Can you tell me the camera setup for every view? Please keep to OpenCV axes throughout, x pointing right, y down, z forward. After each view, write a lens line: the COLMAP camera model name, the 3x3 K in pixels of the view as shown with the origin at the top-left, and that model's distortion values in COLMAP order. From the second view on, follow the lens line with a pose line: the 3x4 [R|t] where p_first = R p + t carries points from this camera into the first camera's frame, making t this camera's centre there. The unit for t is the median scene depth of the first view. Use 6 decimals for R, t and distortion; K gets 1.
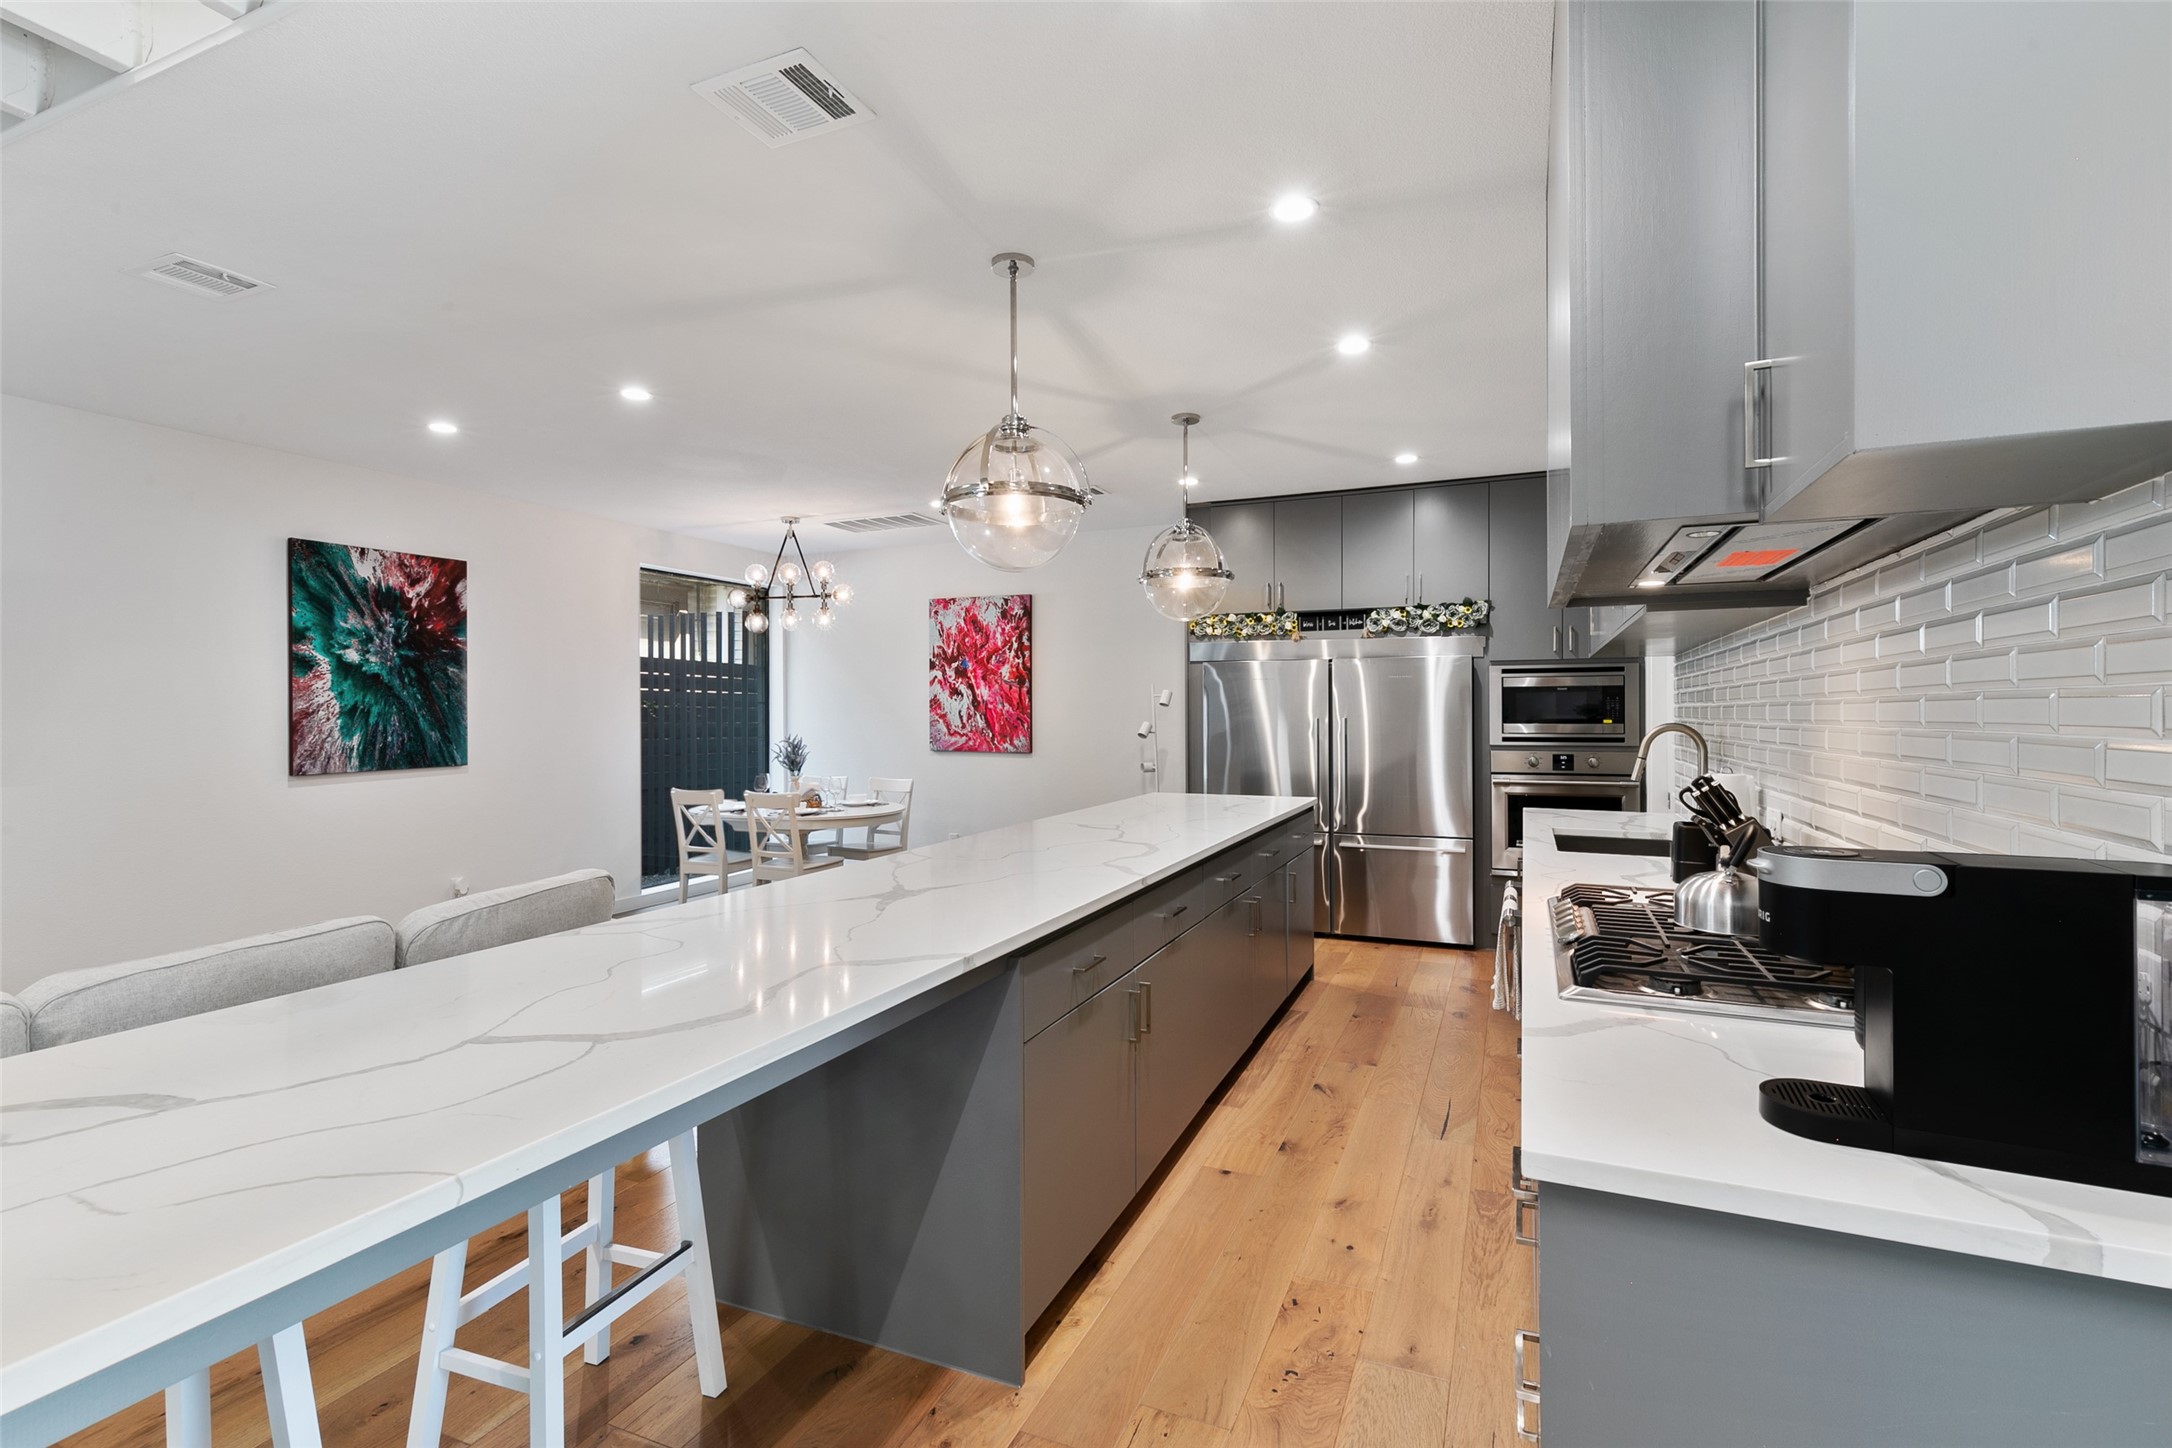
lens RADIAL K [[986.0, 0, 1093.0], [0, 986.0, 713.0], [0, 0, 1]] dist [-0.013209, -0.000496]
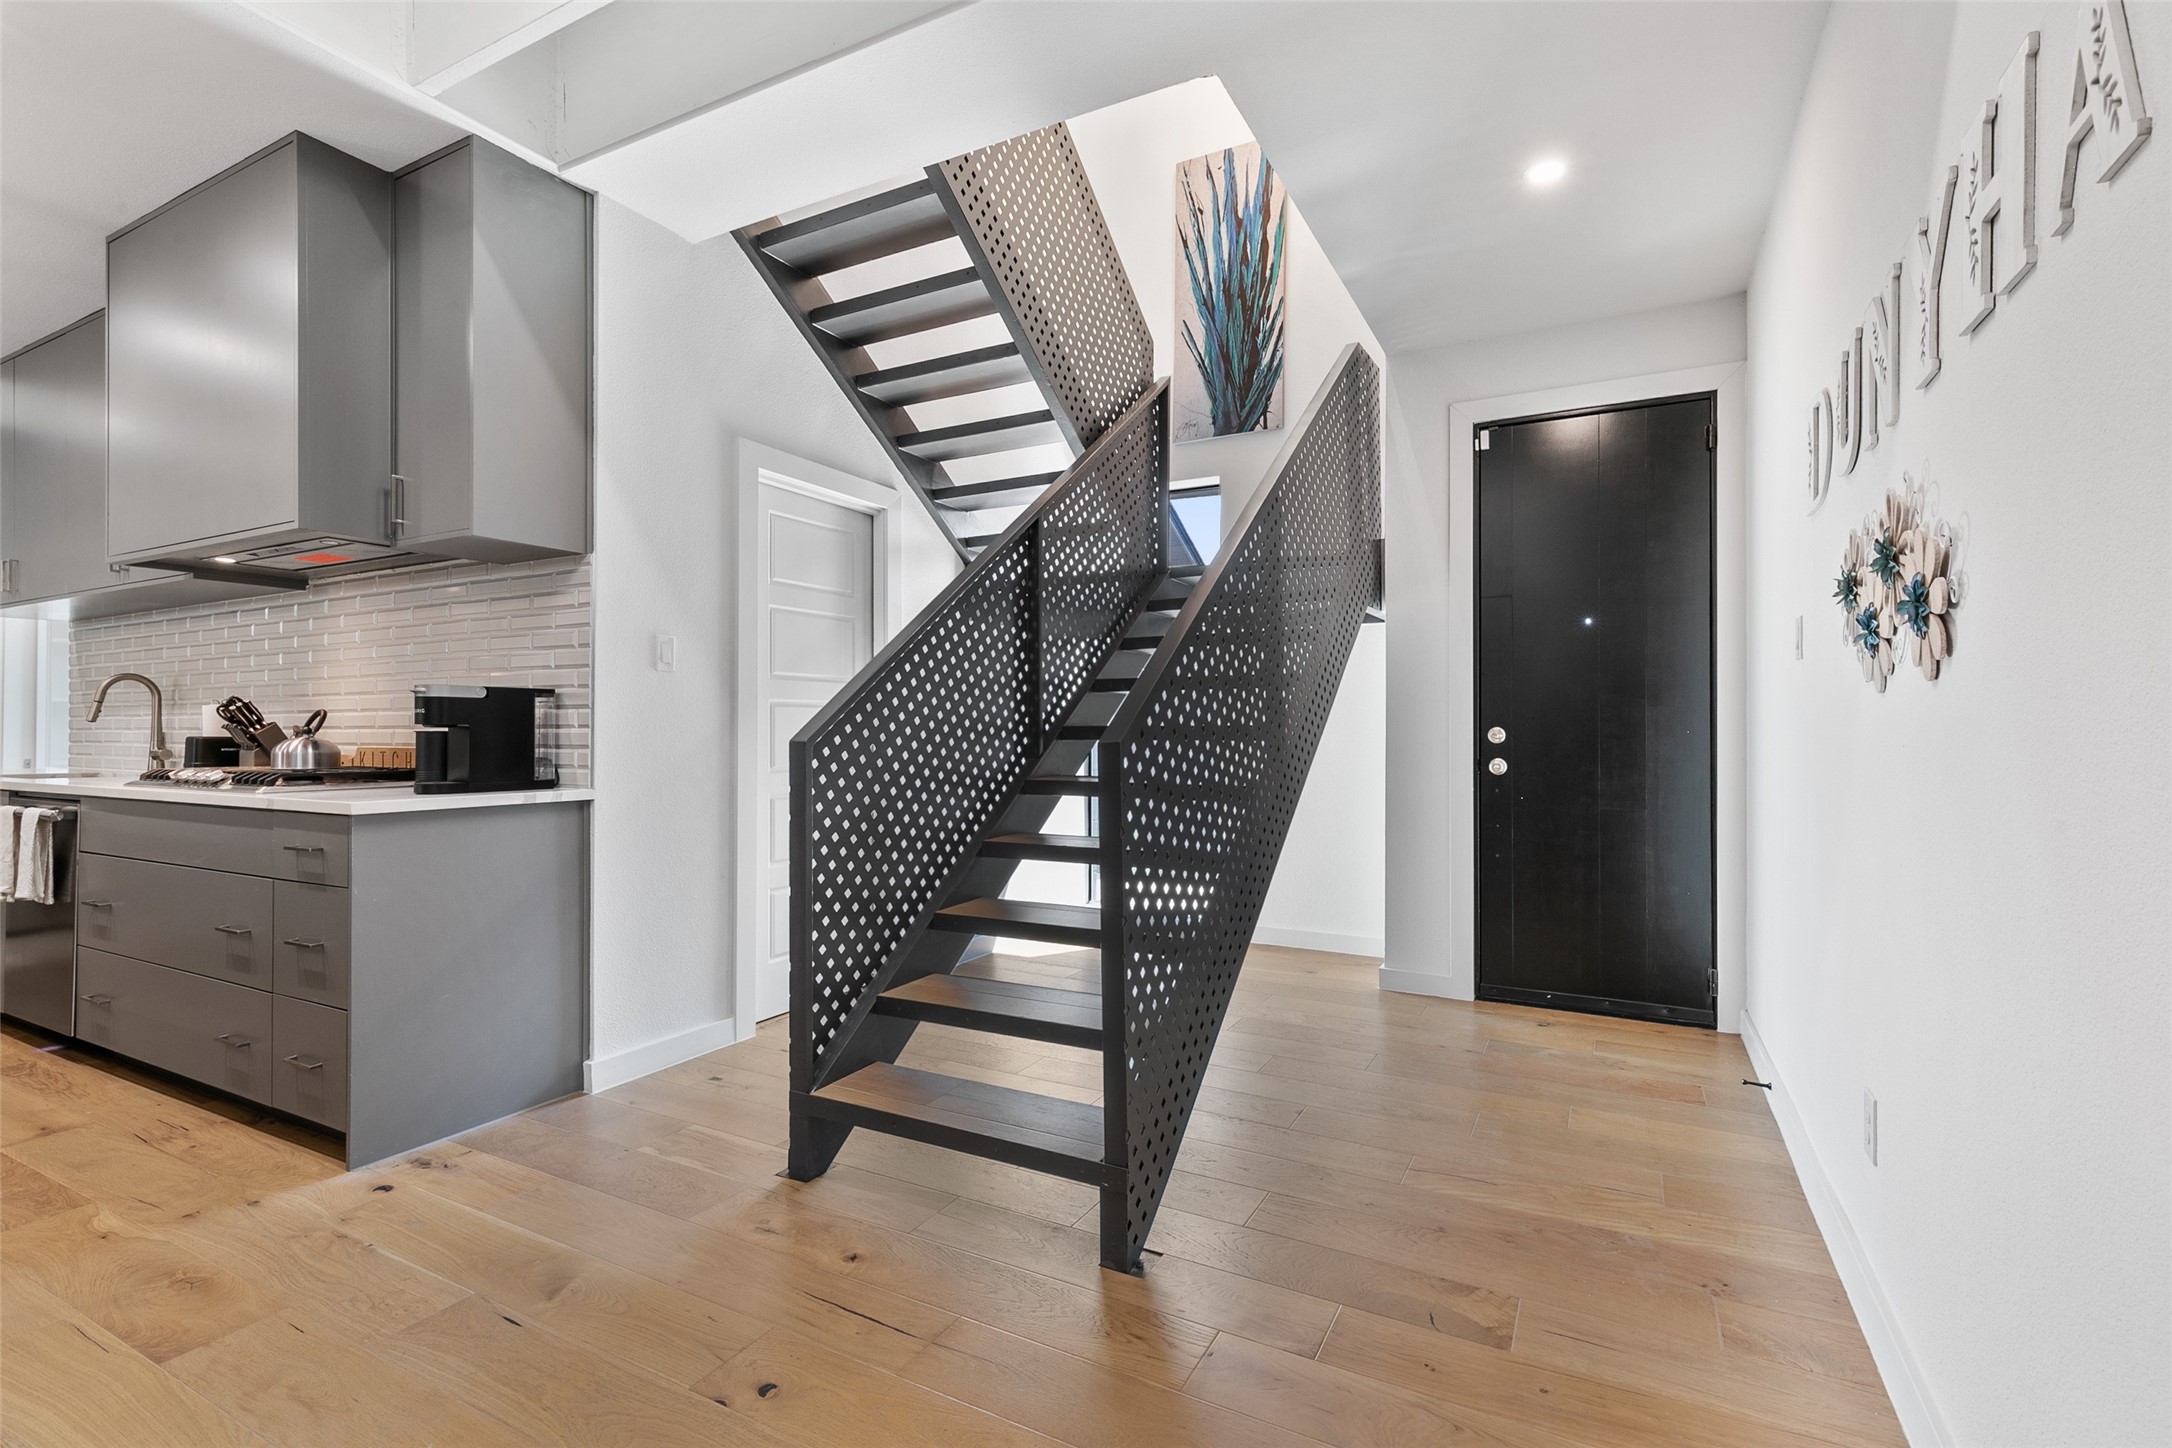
lens RADIAL K [[986.0, 0, 1090.4], [0, 986.0, 728.6], [0, 0, 1]] dist [-0.013209, -0.000496]
pose [[0.088122, 0.020750, 0.995894, -0.914949], [-0.013242, 0.999719, -0.019658, 0.160585], [-0.996022, -0.011455, 0.088372, -0.506523]]
